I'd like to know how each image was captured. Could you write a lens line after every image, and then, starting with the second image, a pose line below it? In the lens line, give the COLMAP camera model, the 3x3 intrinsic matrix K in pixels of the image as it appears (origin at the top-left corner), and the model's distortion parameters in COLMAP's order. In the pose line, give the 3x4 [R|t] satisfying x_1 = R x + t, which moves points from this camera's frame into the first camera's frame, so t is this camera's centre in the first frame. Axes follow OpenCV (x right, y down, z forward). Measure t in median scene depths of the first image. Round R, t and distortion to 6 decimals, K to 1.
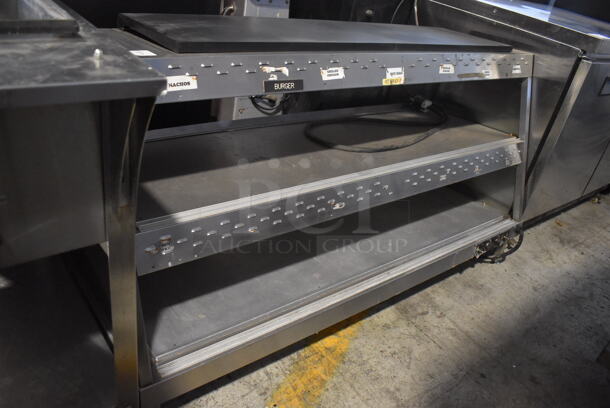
lens RADIAL K [[472.2, 0, 305.0], [0, 472.2, 204.0], [0, 0, 1]] dist [-0.093376, 0.010396]
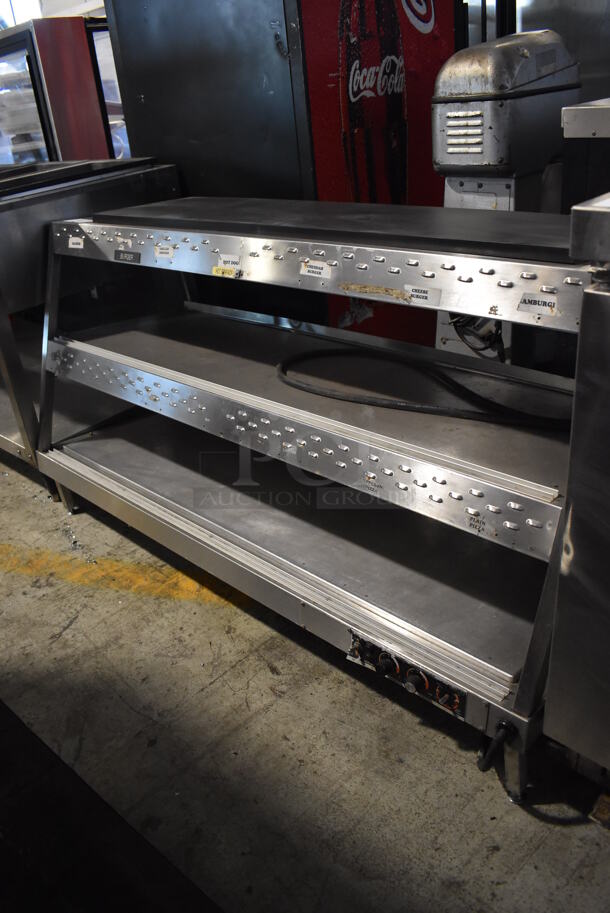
lens RADIAL K [[706.8, 0, 298.5], [0, 706.8, 451.2], [0, 0, 1]] dist [-0.093376, 0.010396]
pose [[0.119443, 0.294126, -0.948274, 1.226737], [-0.398990, 0.888814, 0.225427, -0.277614], [0.909143, 0.351426, 0.223516, 0.862000]]
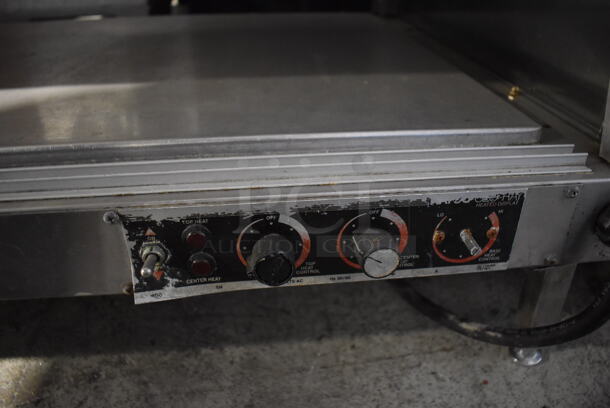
lens RADIAL K [[472.2, 0, 305.0], [0, 472.2, 204.0], [0, 0, 1]] dist [-0.093376, 0.010396]
pose [[0.838185, 0.189073, -0.511564, 0.603937], [-0.159239, 0.981955, 0.102019, 0.068573], [0.521622, -0.004050, 0.853167, 1.085437]]
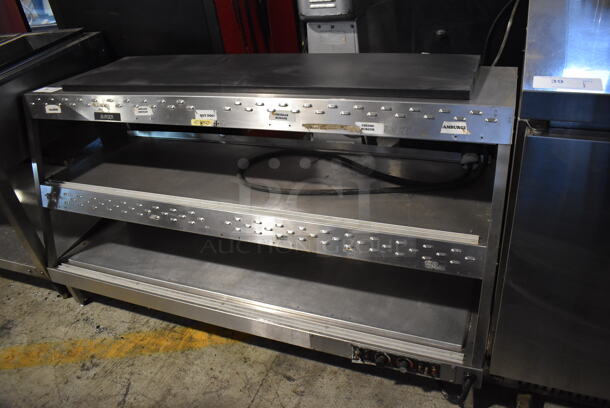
lens RADIAL K [[472.2, 0, 305.0], [0, 472.2, 204.0], [0, 0, 1]] dist [-0.093376, 0.010396]
pose [[0.467838, 0.286018, -0.836254, 1.099521], [-0.260129, 0.948838, 0.178996, -0.303032], [0.844666, 0.133793, 0.518304, 0.608242]]
